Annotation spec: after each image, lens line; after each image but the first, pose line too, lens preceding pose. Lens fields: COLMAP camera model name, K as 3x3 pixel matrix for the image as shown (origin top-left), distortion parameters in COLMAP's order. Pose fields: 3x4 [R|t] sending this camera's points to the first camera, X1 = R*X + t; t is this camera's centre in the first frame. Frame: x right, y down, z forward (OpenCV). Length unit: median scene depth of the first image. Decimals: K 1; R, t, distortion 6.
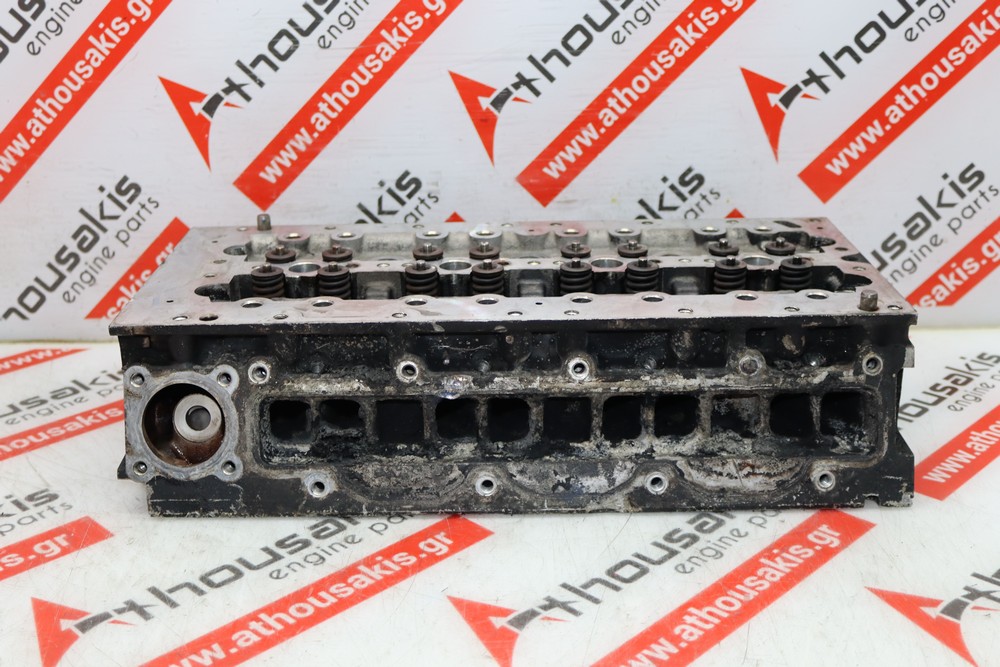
lens RADIAL K [[1308.5, 0, 487.3], [0, 1308.5, 370.9], [0, 0, 1]] dist [-0.053783, 0.000000]
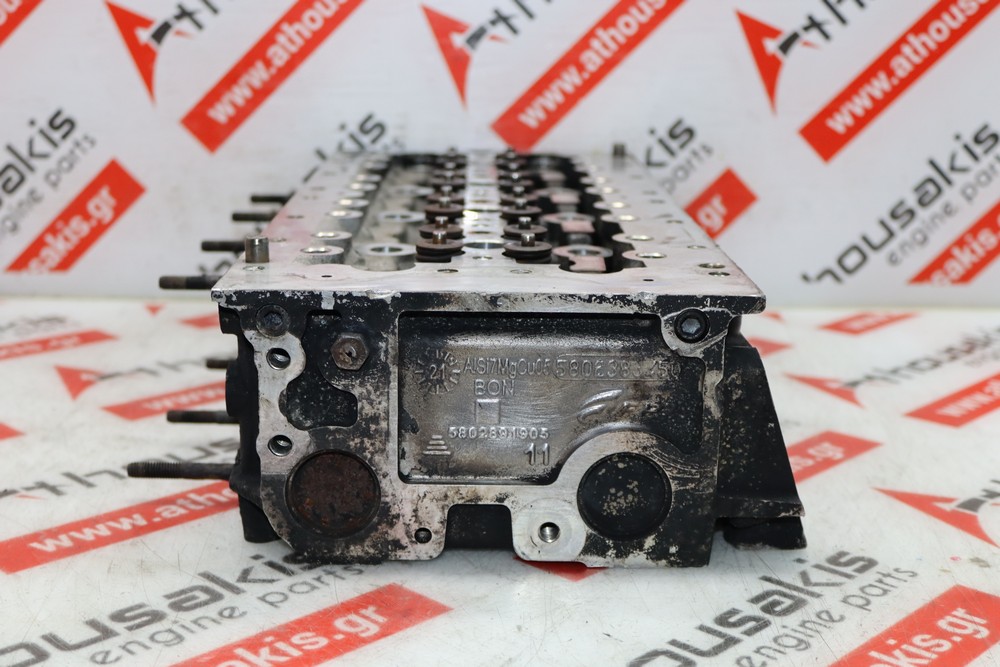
lens RADIAL K [[1489.4, 0, 494.2], [0, 1489.4, 340.6], [0, 0, 1]] dist [-0.026767, 0.000000]
pose [[0.999308, 0.027227, 0.025332, 0.002539], [-0.023503, 0.990268, -0.137176, 0.149904], [-0.028820, 0.136486, 0.990223, -0.011393]]
